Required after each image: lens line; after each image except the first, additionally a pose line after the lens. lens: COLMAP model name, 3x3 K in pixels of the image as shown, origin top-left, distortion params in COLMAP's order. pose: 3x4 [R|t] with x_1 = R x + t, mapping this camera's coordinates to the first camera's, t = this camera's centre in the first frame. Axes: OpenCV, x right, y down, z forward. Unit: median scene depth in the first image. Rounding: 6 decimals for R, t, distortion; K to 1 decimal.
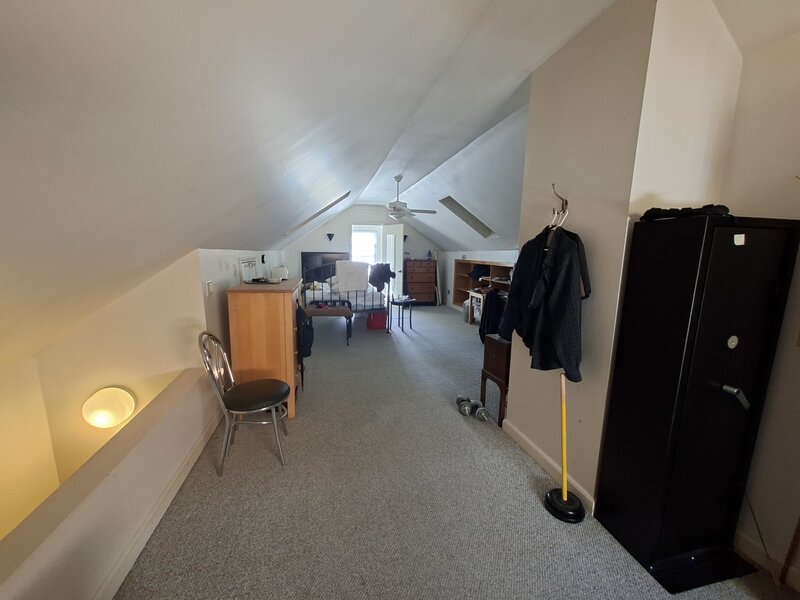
lens RADIAL K [[320.7, 0, 402.0], [0, 320.7, 310.7], [0, 0, 1]] dist [0.000659, 0.000061]
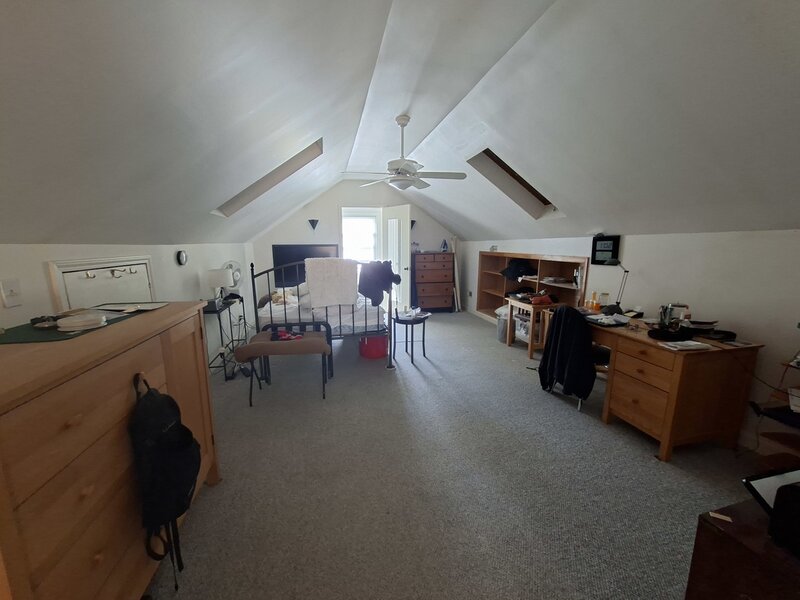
lens RADIAL K [[320.7, 0, 402.0], [0, 320.7, 310.7], [0, 0, 1]] dist [0.000659, 0.000061]
pose [[0.999749, -0.013257, -0.018077, -0.005722], [0.013772, 0.999493, 0.028691, -0.059339], [0.017687, -0.028933, 0.999425, 0.320011]]
